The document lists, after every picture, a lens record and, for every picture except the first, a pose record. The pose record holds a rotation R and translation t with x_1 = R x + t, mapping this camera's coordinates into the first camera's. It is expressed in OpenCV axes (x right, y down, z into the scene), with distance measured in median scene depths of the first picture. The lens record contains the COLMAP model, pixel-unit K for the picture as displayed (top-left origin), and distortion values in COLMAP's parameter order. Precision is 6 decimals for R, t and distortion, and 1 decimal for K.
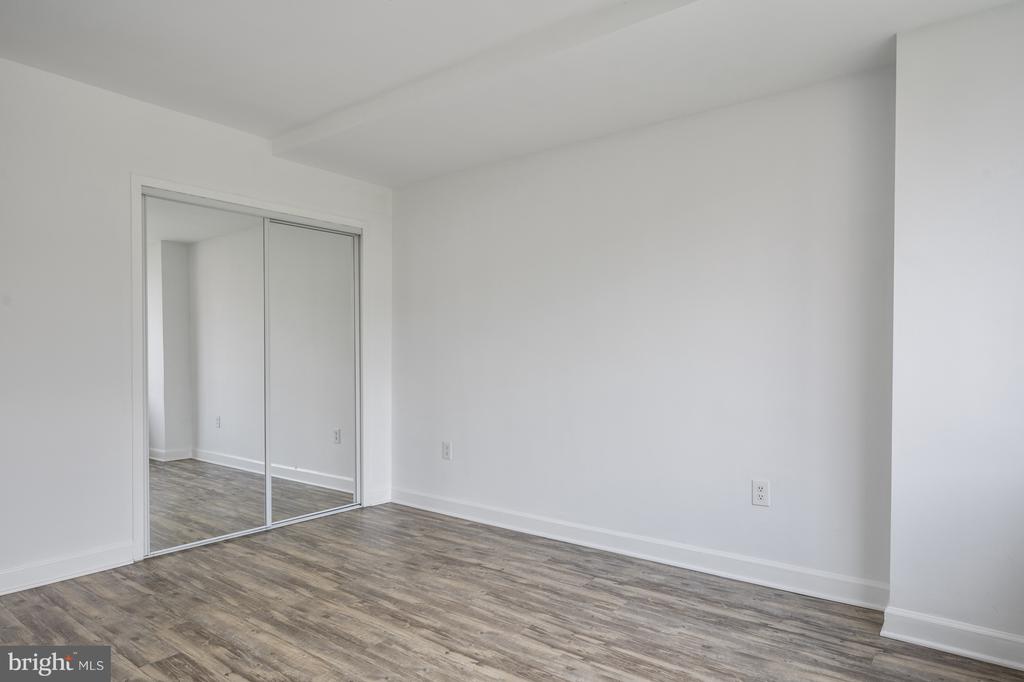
lens RADIAL K [[601.9, 0, 517.5], [0, 601.9, 347.0], [0, 0, 1]] dist [-0.003602, 0.001606]
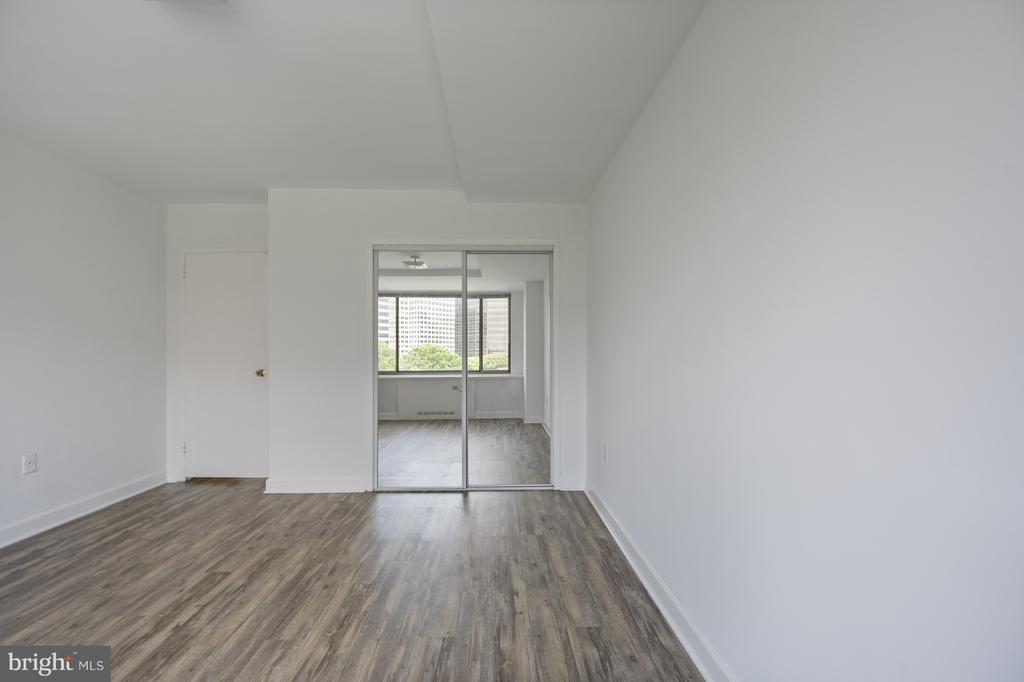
lens RADIAL K [[409.9, 0, 509.9], [0, 409.9, 341.4], [0, 0, 1]] dist [-0.002540, 0.000838]
pose [[0.640158, -0.027289, -0.767759, 0.434980], [0.011578, 0.999598, -0.025875, 0.008840], [0.768156, 0.007675, 0.640216, 0.660121]]
